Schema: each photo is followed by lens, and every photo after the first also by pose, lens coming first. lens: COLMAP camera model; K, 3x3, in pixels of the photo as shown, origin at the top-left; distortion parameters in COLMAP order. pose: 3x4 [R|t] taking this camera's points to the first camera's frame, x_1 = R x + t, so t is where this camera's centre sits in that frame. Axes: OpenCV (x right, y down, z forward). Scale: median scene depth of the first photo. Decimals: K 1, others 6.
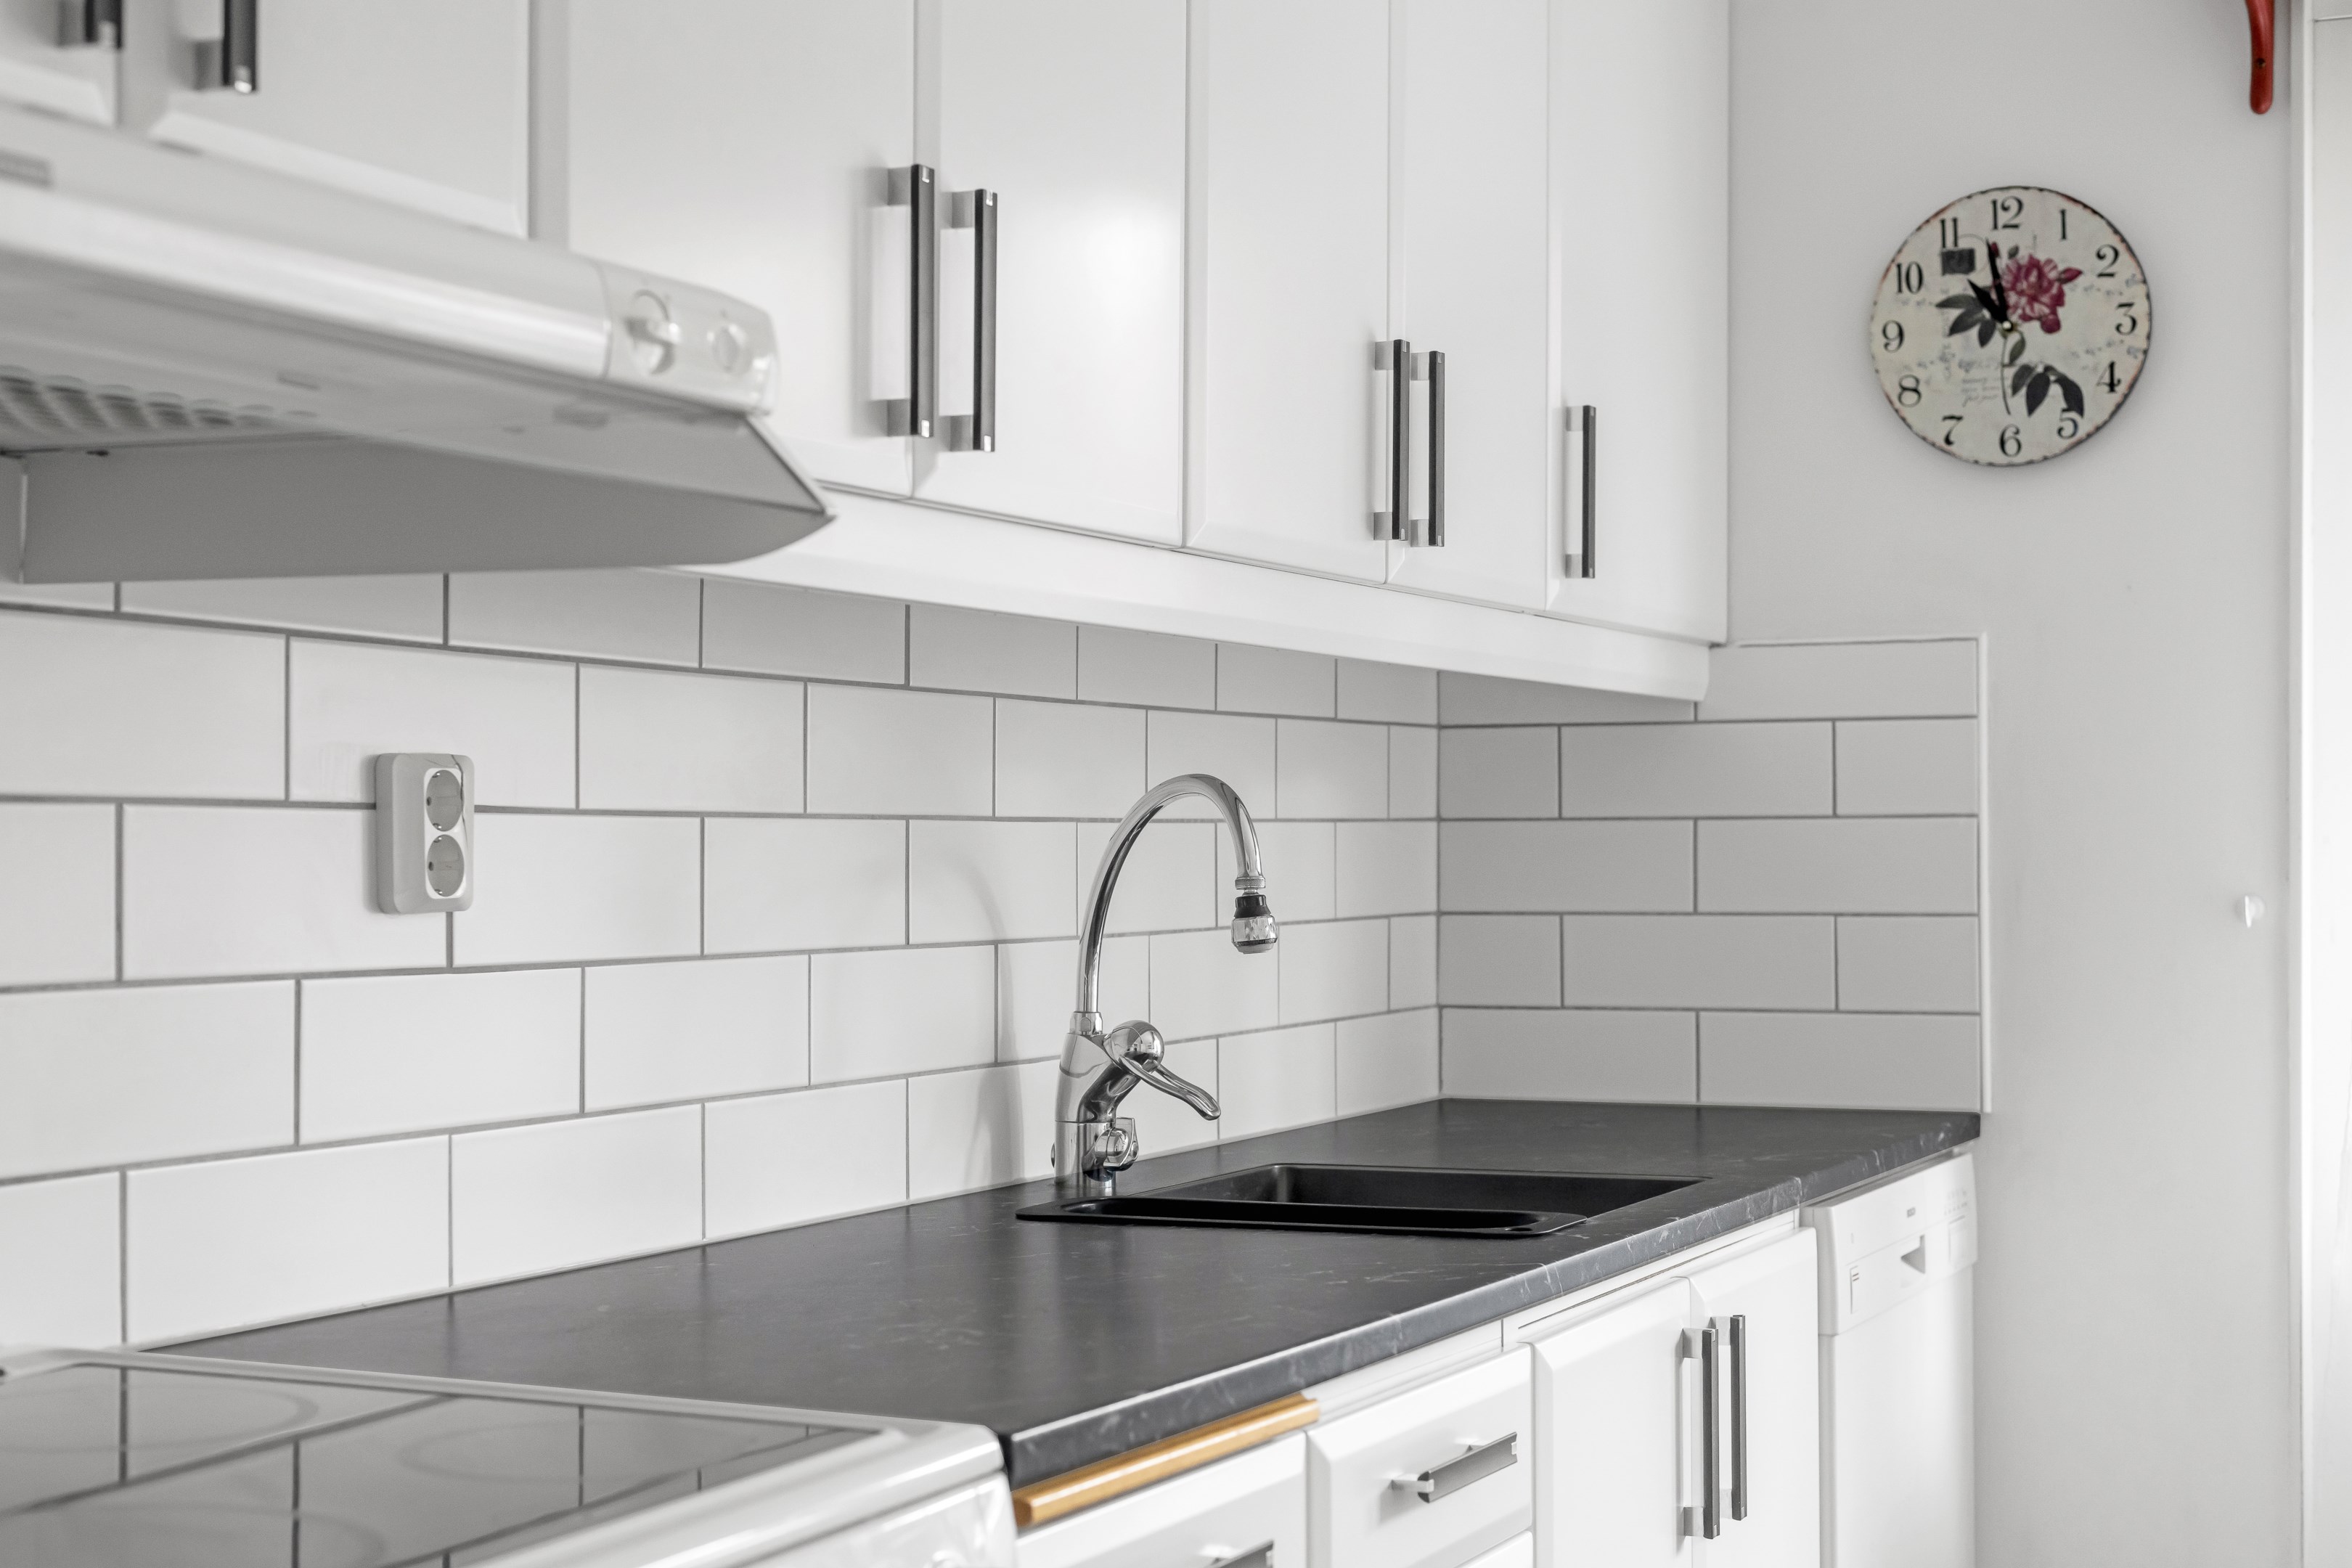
lens RADIAL K [[3525.5, 0, 1181.0], [0, 3525.5, 830.3], [0, 0, 1]] dist [-0.014683, -0.026990]
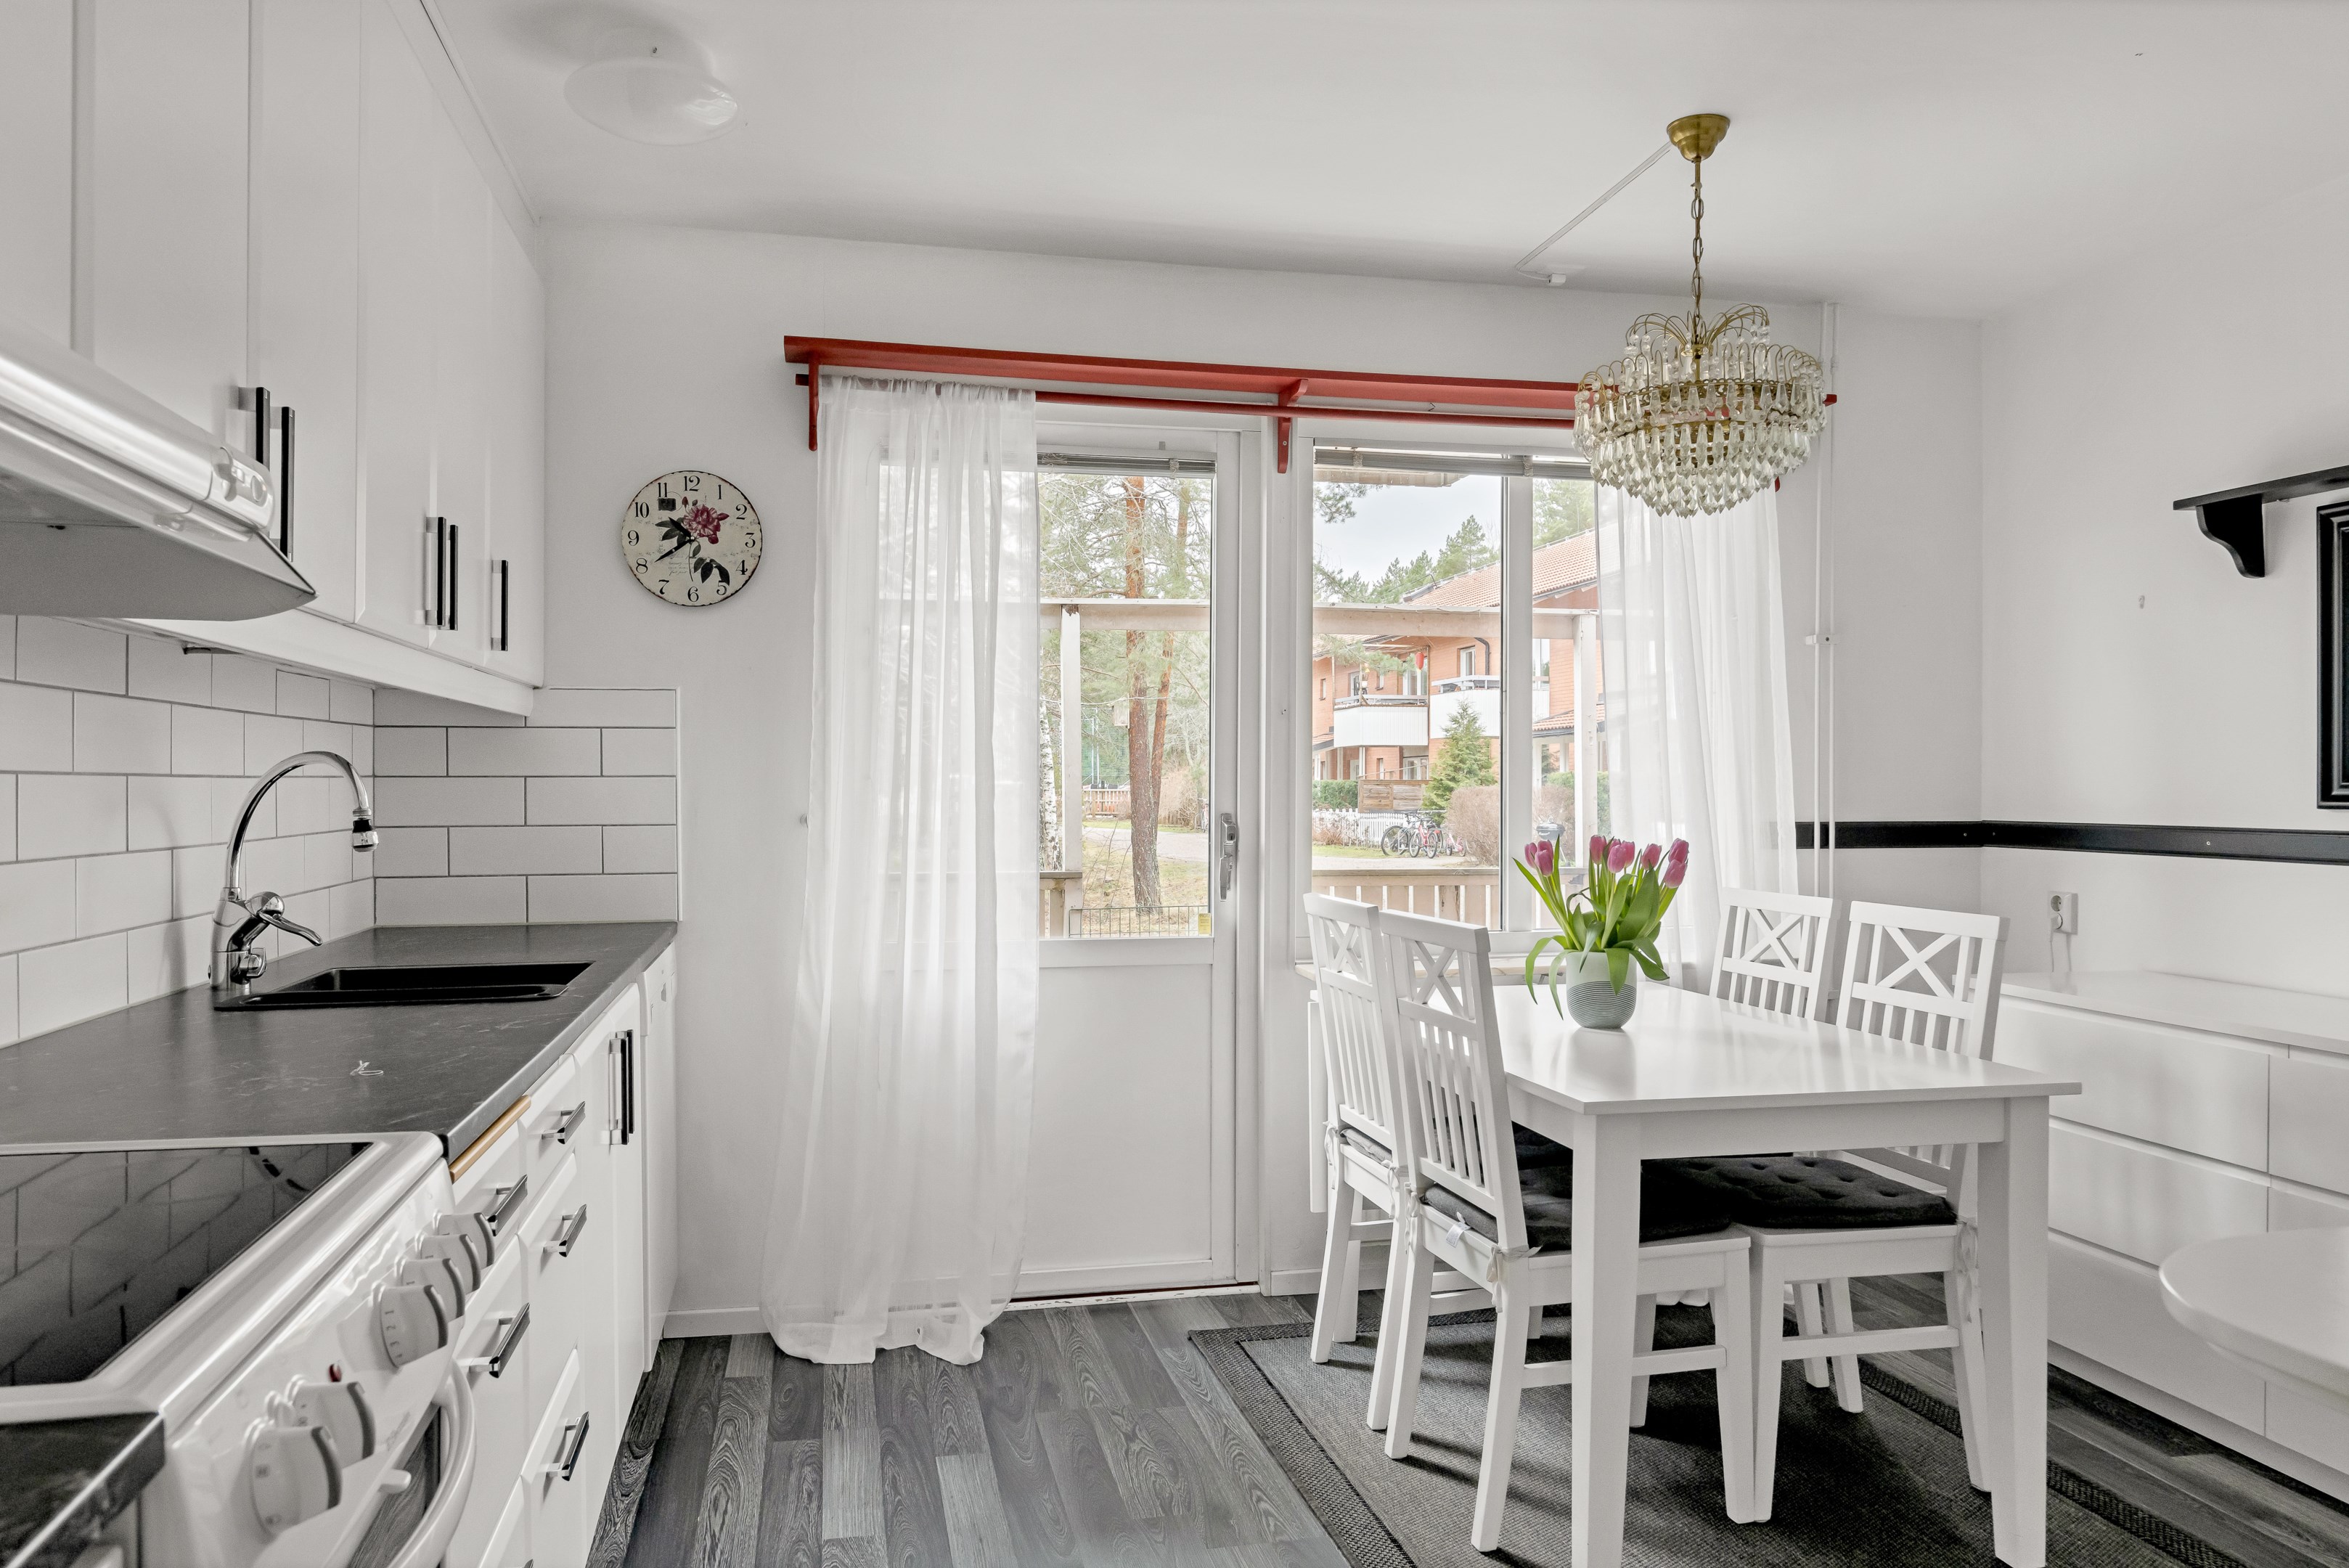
lens RADIAL K [[1634.1, 0, 1174.5], [0, 1634.1, 784.0], [0, 0, 1]] dist [0.006475, -0.001008]
pose [[0.798728, 0.002574, 0.601687, -0.127610], [-0.003544, 0.999994, 0.000426, -0.001118], [-0.601682, -0.002473, 0.798732, 0.073721]]
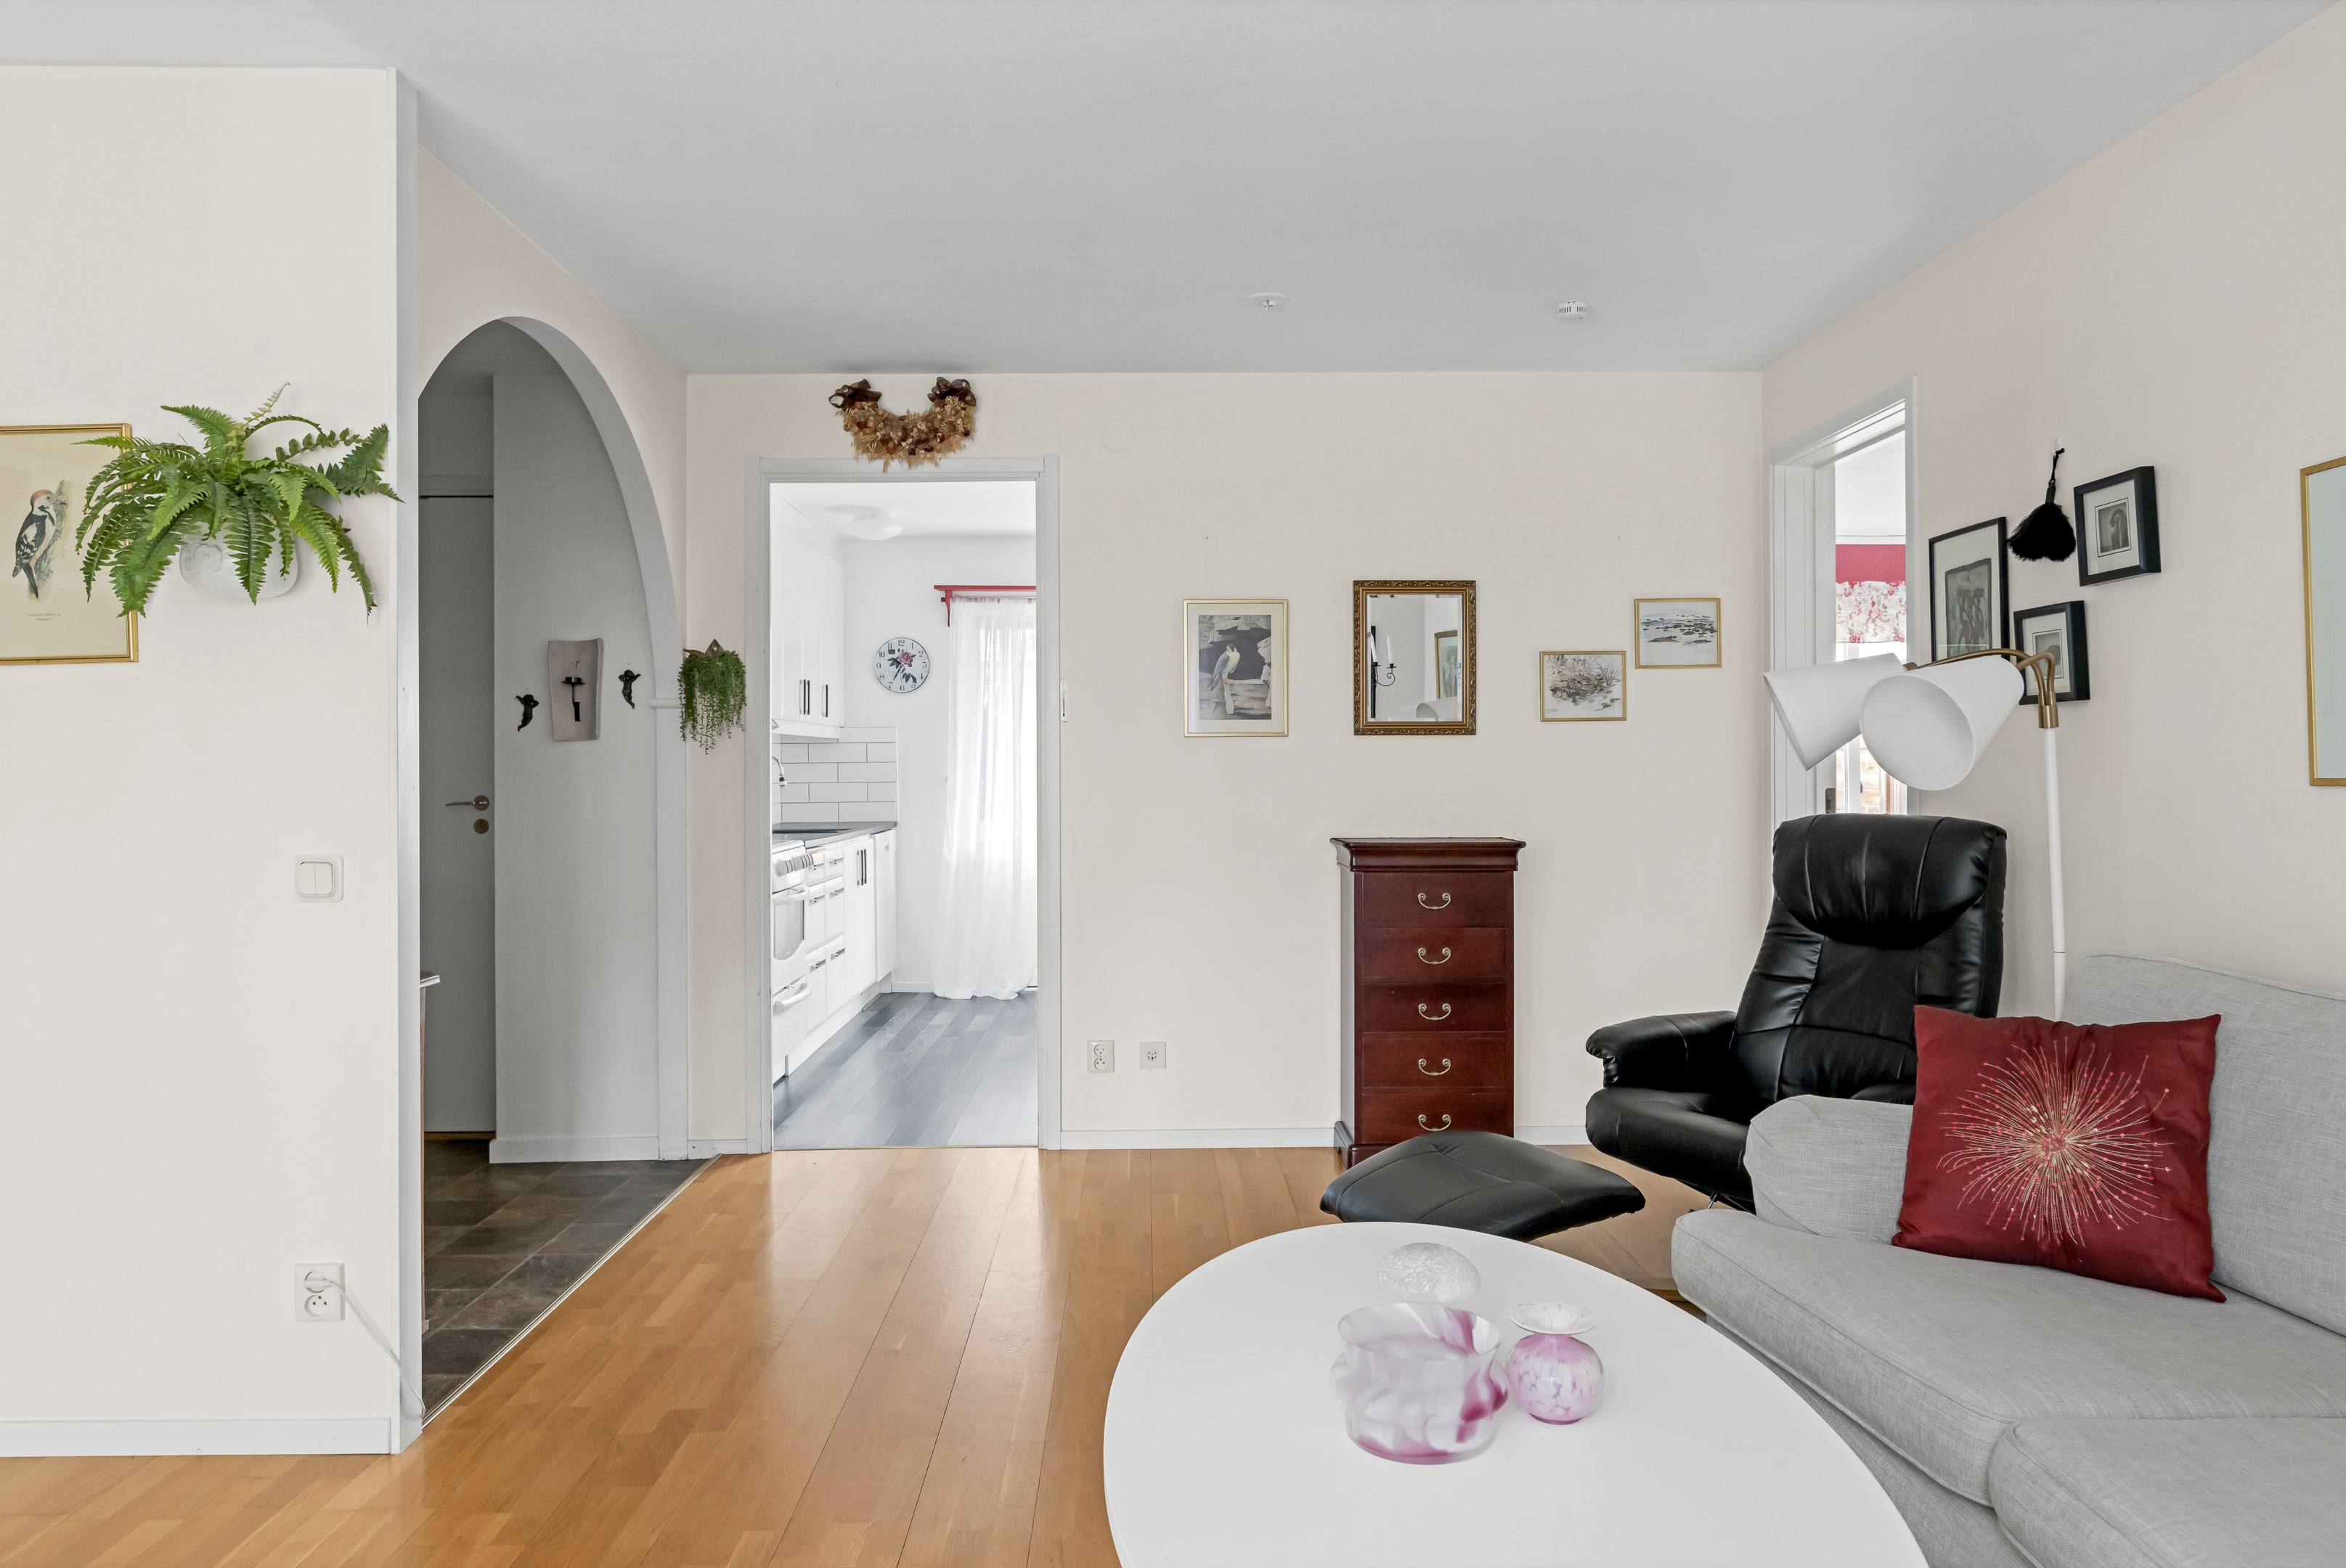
lens RADIAL K [[1604.9, 0, 1173.0], [0, 1604.9, 784.0], [0, 0, 1]] dist [-0.003379, -0.000567]
pose [[0.902591, -0.003746, 0.430484, -0.447696], [-0.001955, 0.999916, 0.012801, -0.003971], [-0.430495, -0.012395, 0.902508, -1.375945]]
